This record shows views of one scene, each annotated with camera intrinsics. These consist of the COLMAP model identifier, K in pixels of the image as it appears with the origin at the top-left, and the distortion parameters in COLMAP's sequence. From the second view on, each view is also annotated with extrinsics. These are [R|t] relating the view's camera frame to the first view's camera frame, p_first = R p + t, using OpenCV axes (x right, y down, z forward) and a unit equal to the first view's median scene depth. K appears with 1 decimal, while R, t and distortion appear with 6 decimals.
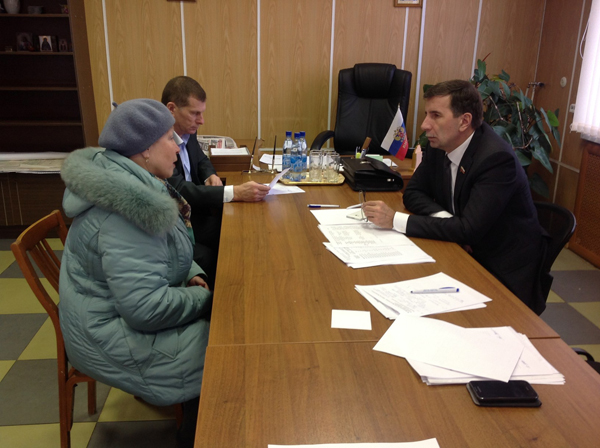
lens RADIAL K [[553.4, 0, 300.0], [0, 553.4, 224.0], [0, 0, 1]] dist [0.159887, -0.265417]
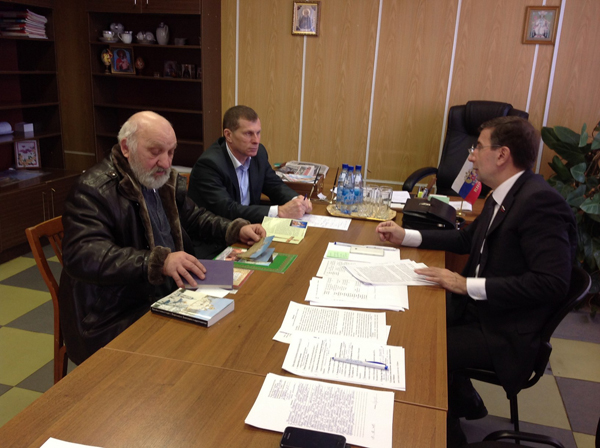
lens RADIAL K [[562.8, 0, 300.0], [0, 562.8, 224.0], [0, 0, 1]] dist [0.093957, -0.182550]
pose [[0.942789, 0.116872, -0.312235, 0.154151], [-0.133985, 0.990405, -0.033849, -0.009235], [0.305283, 0.073747, 0.949402, 0.017638]]
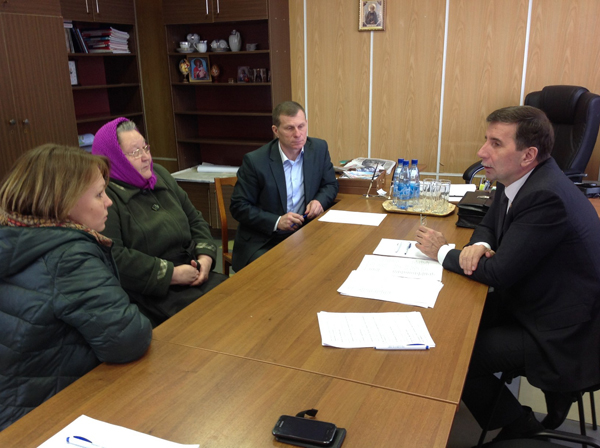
lens RADIAL K [[562.8, 0, 300.0], [0, 562.8, 224.0], [0, 0, 1]] dist [0.093957, -0.182550]
pose [[0.880309, 0.097615, -0.464249, 0.199395], [-0.114996, 0.993323, -0.009195, -0.013482], [0.460252, 0.061481, 0.885657, 0.025282]]
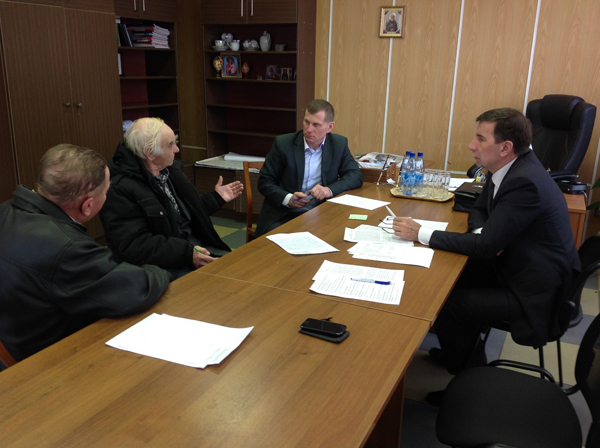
lens RADIAL K [[562.8, 0, 300.0], [0, 562.8, 224.0], [0, 0, 1]] dist [0.093957, -0.182550]
pose [[0.862411, 0.141463, -0.486041, 0.246162], [-0.165592, 0.986171, -0.006792, 0.016726], [0.478358, 0.086341, 0.873910, -0.064387]]
